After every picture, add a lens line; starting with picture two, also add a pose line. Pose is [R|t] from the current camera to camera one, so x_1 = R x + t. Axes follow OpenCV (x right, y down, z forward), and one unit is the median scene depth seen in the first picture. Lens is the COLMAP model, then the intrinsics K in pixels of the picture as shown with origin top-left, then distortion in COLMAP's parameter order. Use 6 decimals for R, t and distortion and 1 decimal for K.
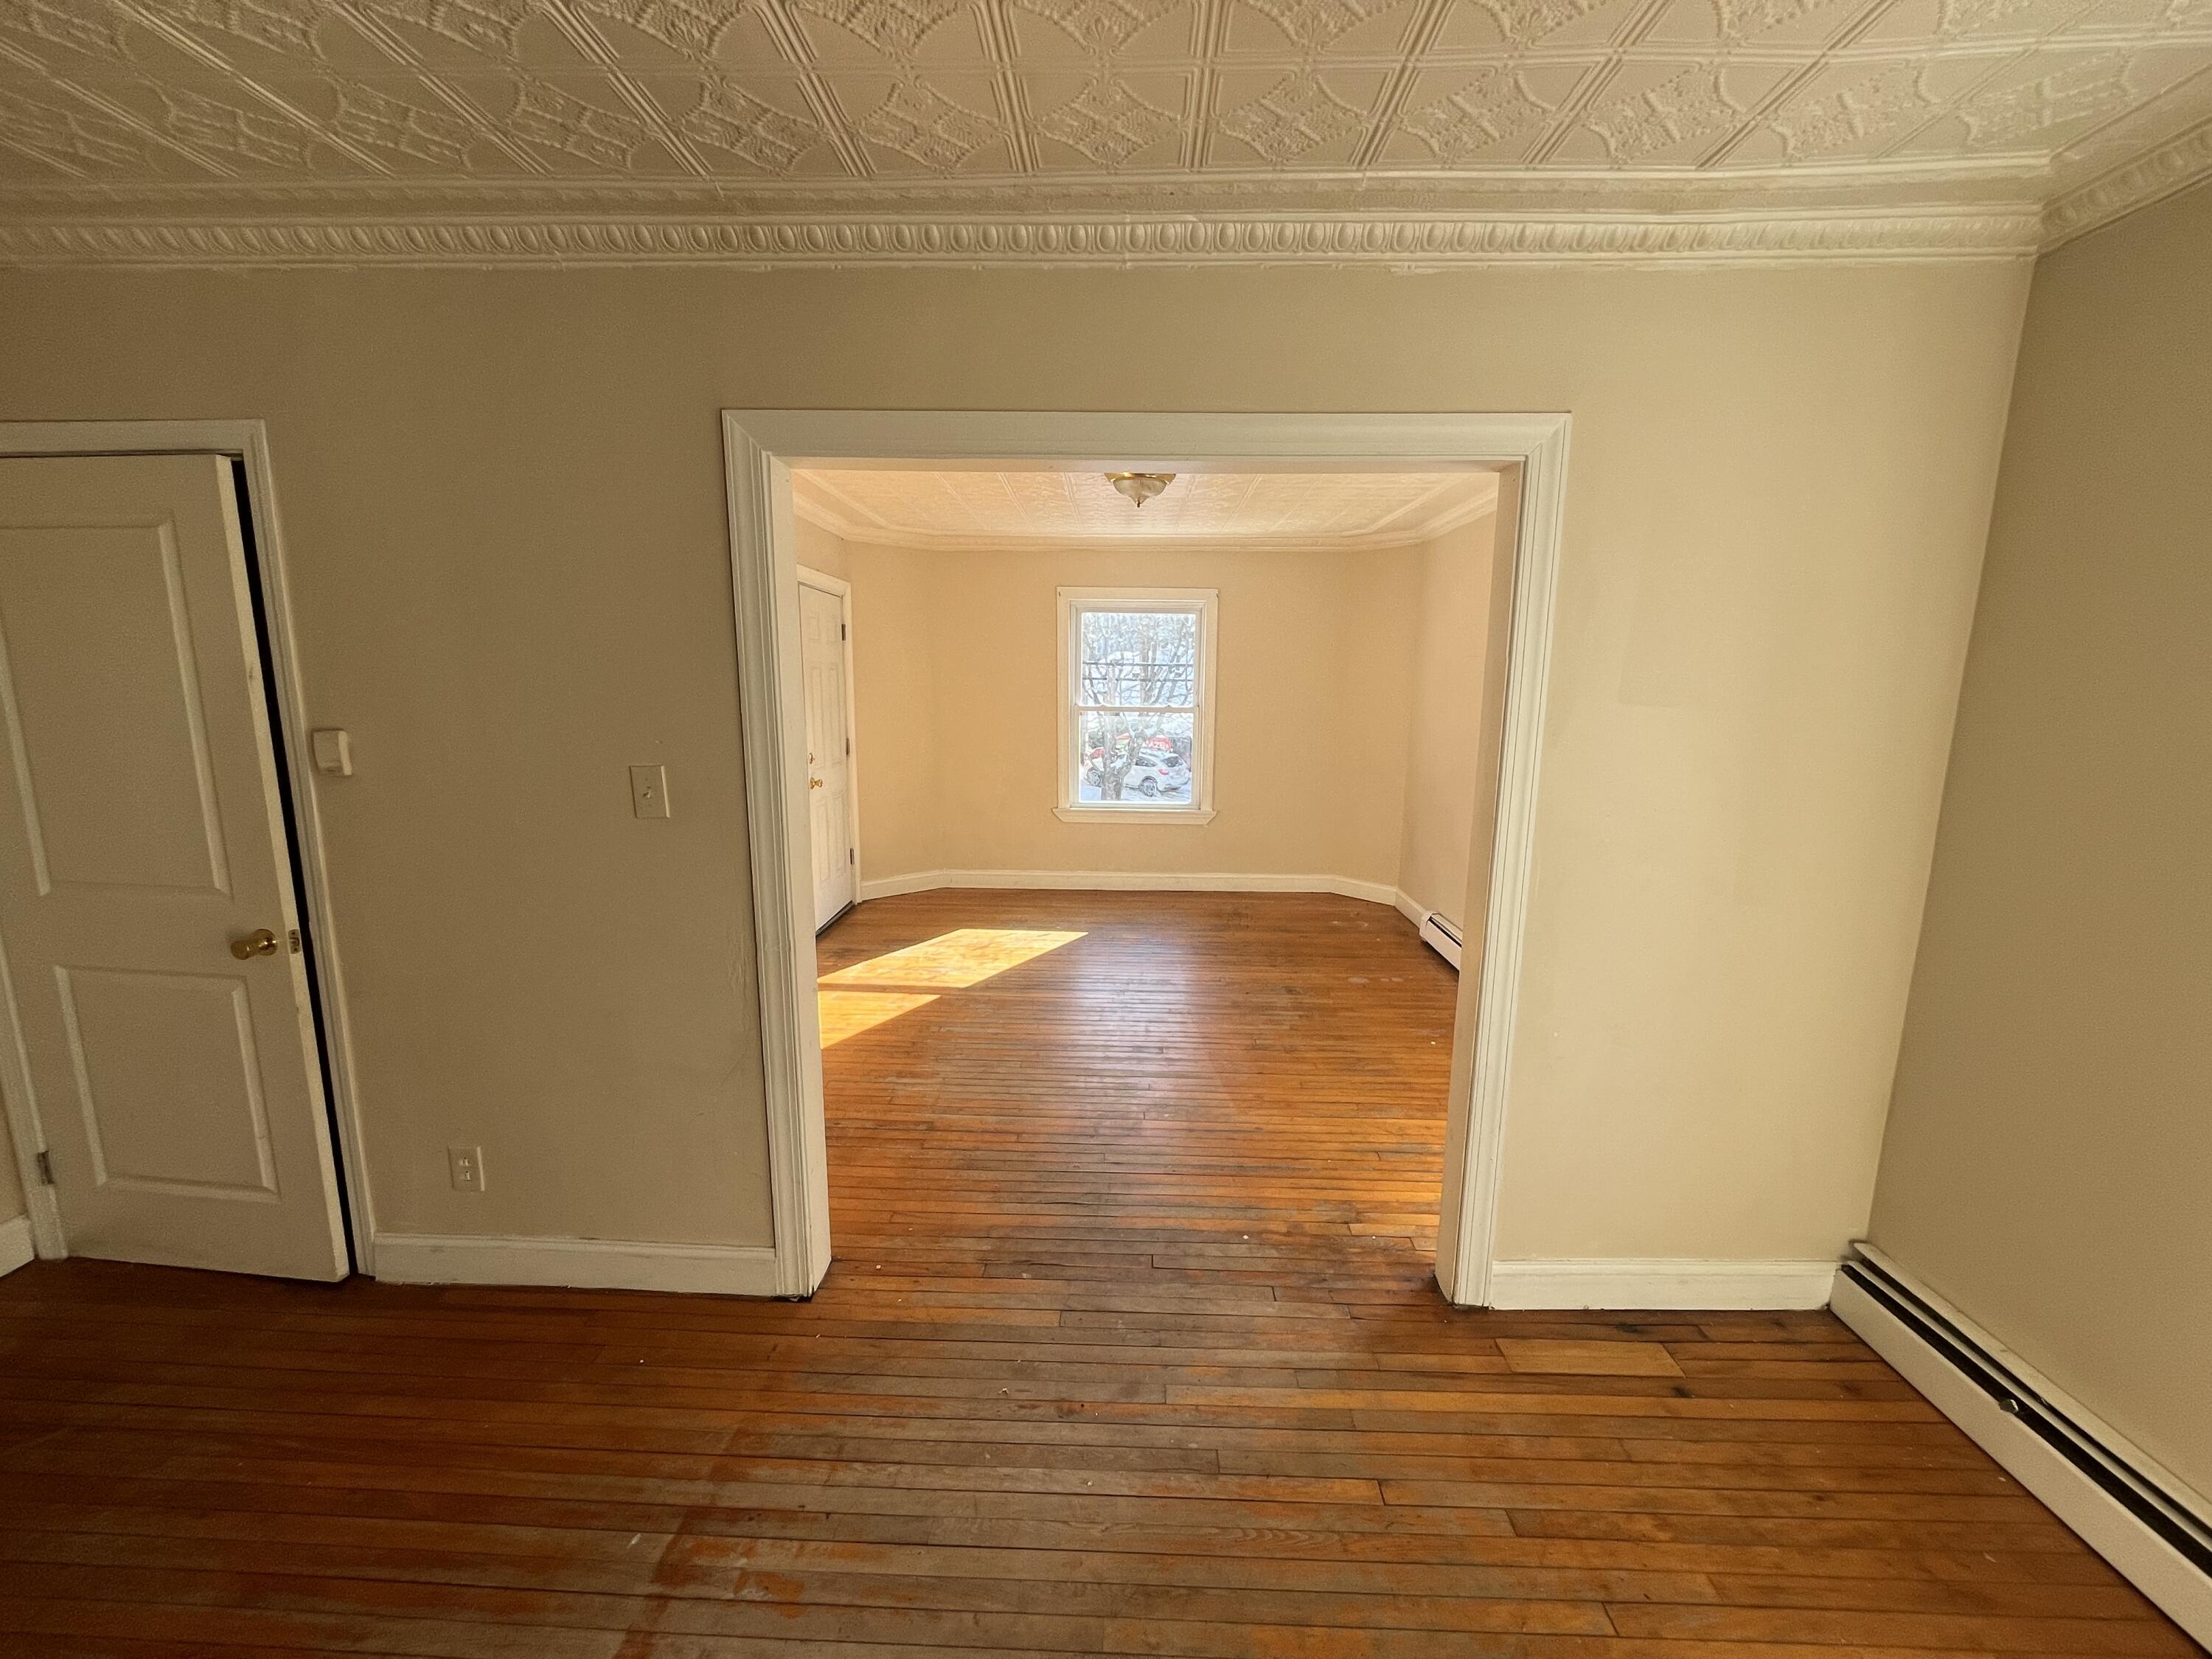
lens RADIAL K [[888.8, 0, 1106.0], [0, 888.8, 829.5], [0, 0, 1]] dist [-0.000460, -0.000451]
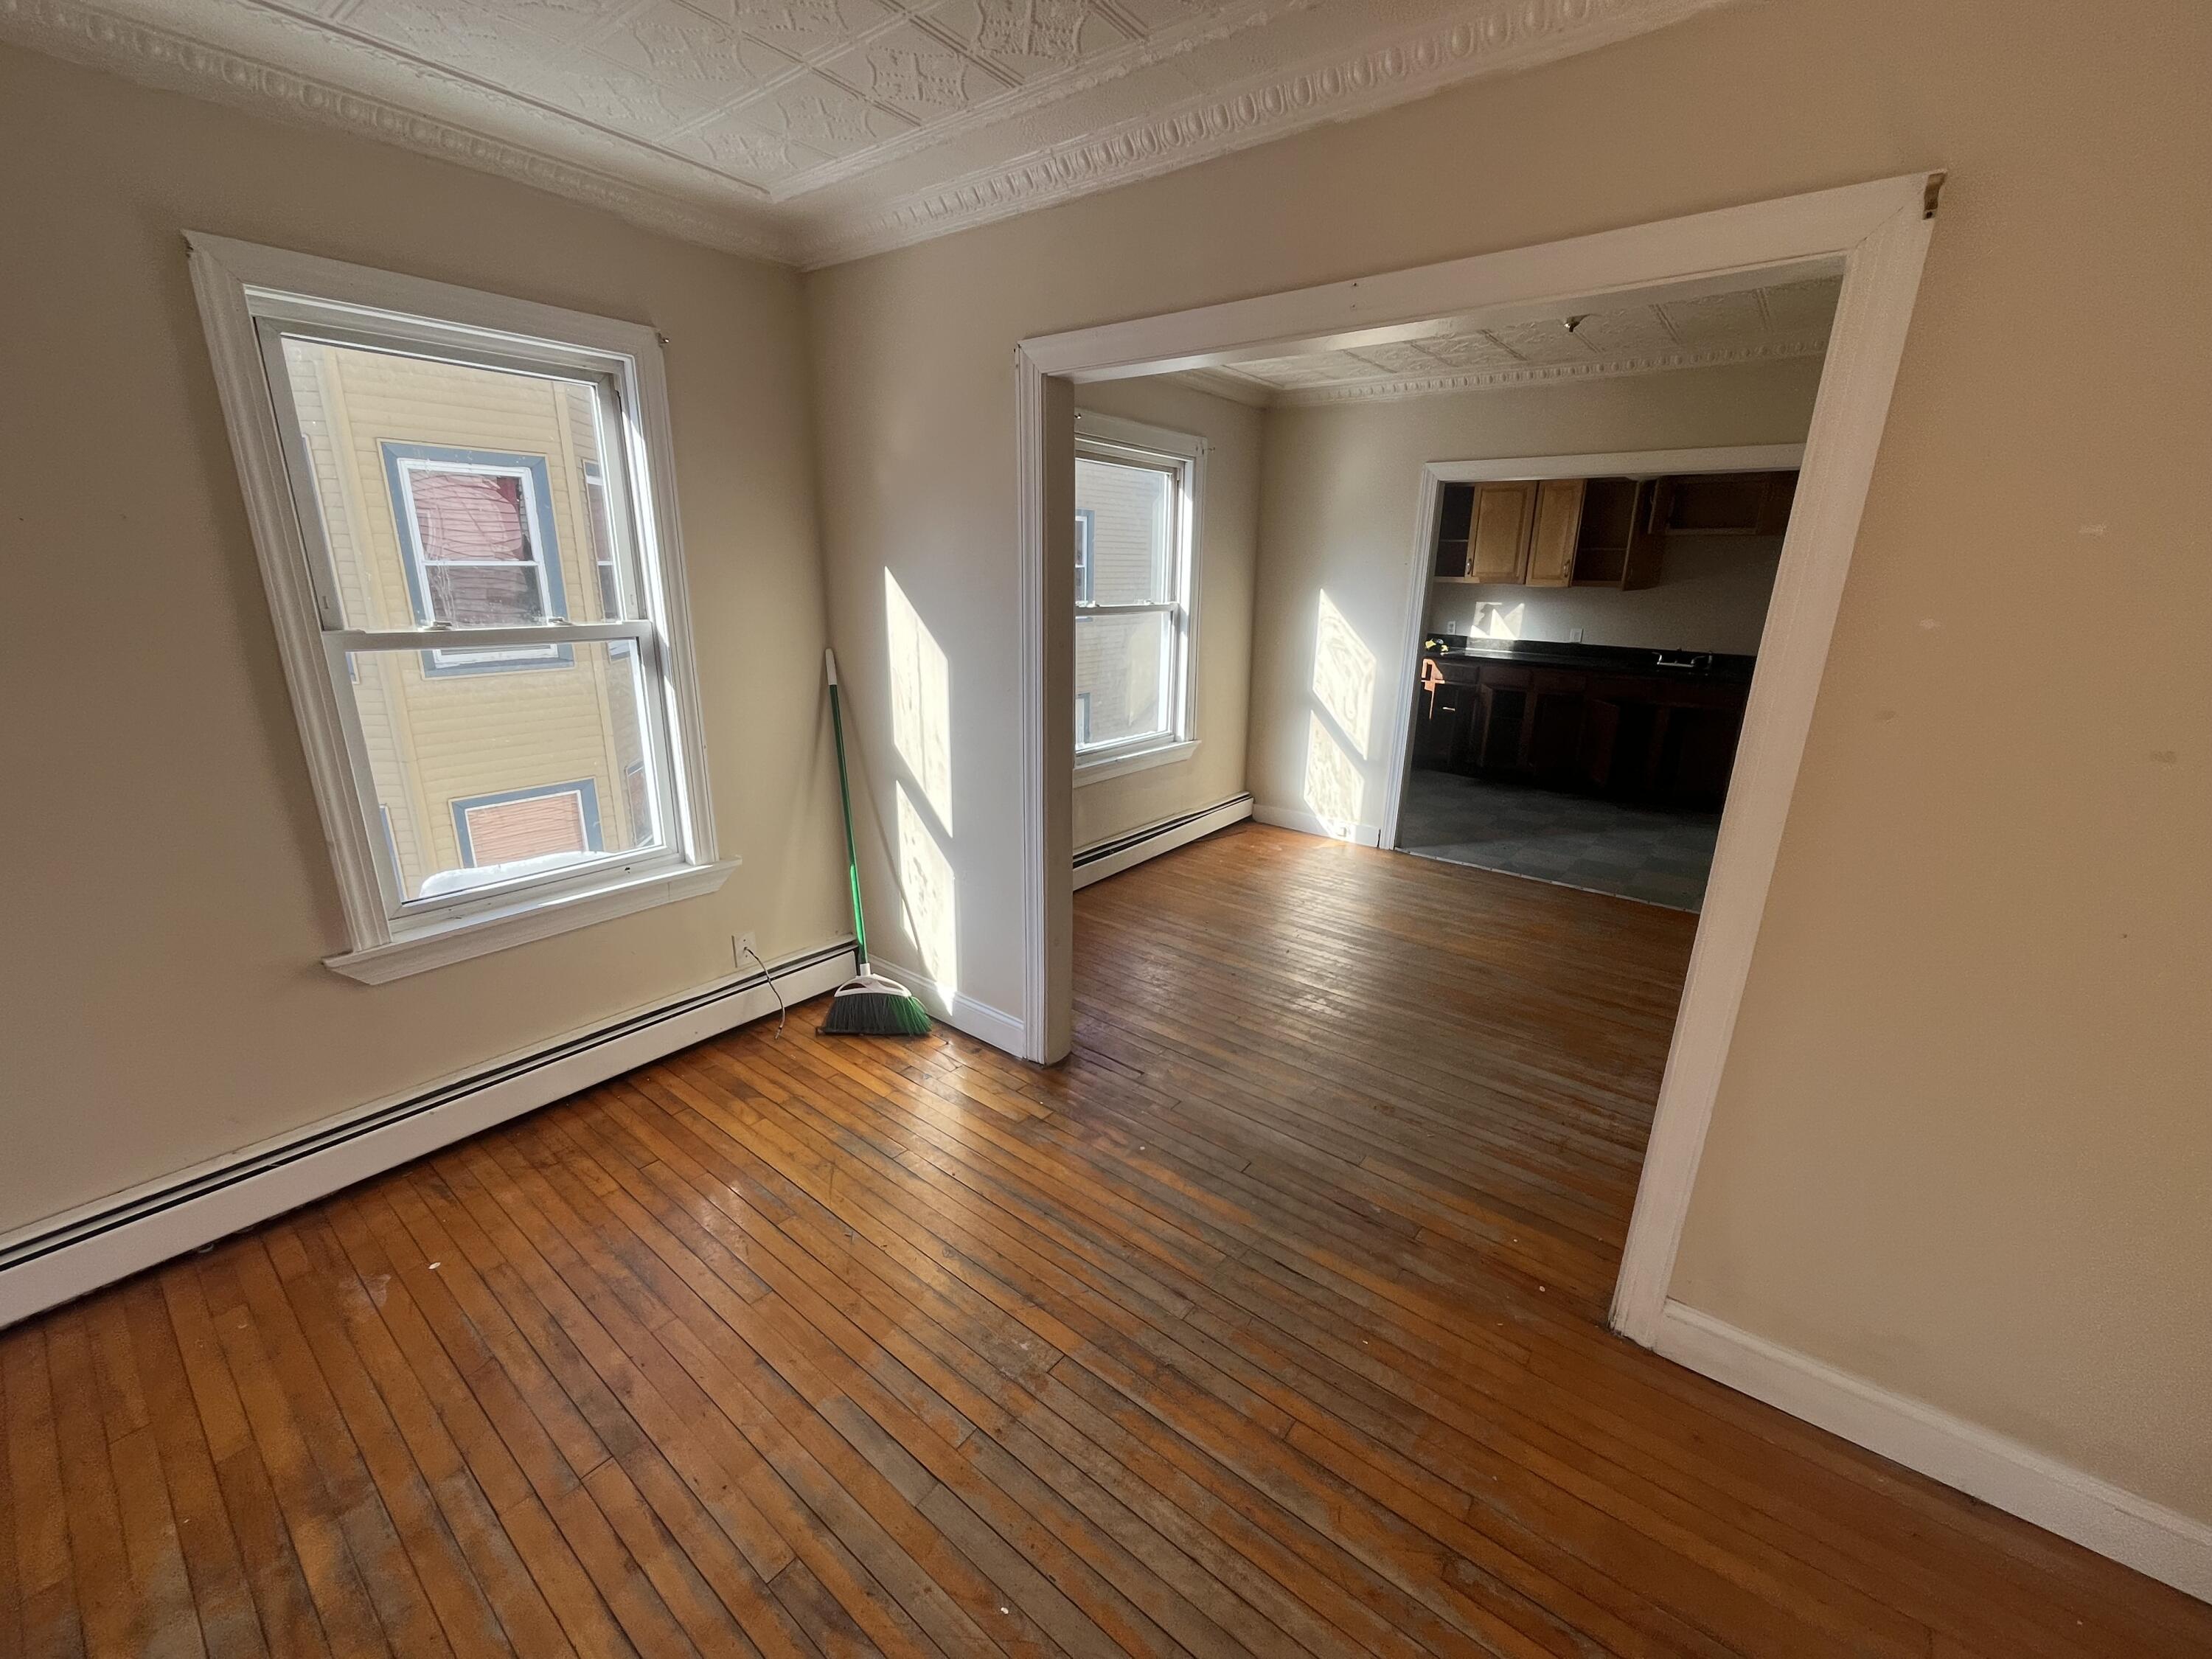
lens RADIAL K [[888.8, 0, 1106.0], [0, 888.8, 829.5], [0, 0, 1]] dist [-0.000460, -0.000451]
pose [[-0.803134, -0.193848, 0.563382, -0.288654], [0.073673, 0.906022, 0.416769, -0.267100], [-0.591226, 0.376227, -0.713375, 1.549352]]
